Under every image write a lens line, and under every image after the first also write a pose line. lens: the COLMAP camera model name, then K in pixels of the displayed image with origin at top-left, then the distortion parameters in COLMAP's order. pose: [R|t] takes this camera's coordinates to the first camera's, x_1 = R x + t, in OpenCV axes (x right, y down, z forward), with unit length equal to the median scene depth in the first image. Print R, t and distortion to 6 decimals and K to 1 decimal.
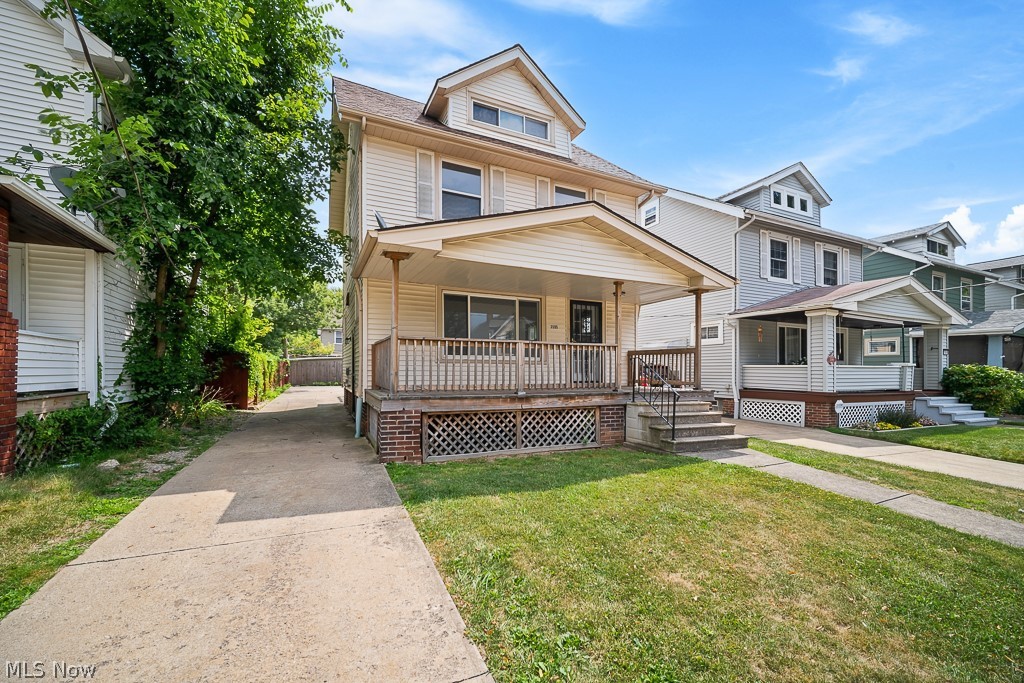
lens RADIAL K [[409.4, 0, 510.9], [0, 409.4, 345.2], [0, 0, 1]] dist [0.000787, 0.000662]
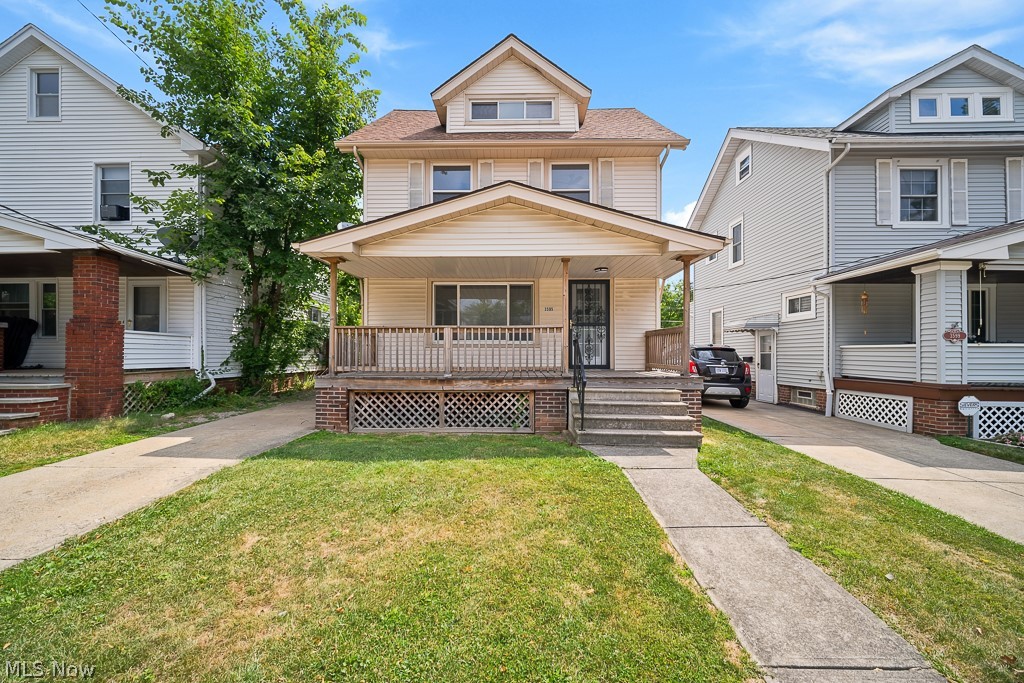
lens RADIAL K [[405.0, 0, 511.6], [0, 405.0, 327.8], [0, 0, 1]] dist [0.001025, -0.000266]
pose [[0.900821, -0.033604, -0.432888, 0.571298], [0.031427, 0.999432, -0.012184, 0.011100], [0.433052, -0.002629, 0.901365, 0.117552]]
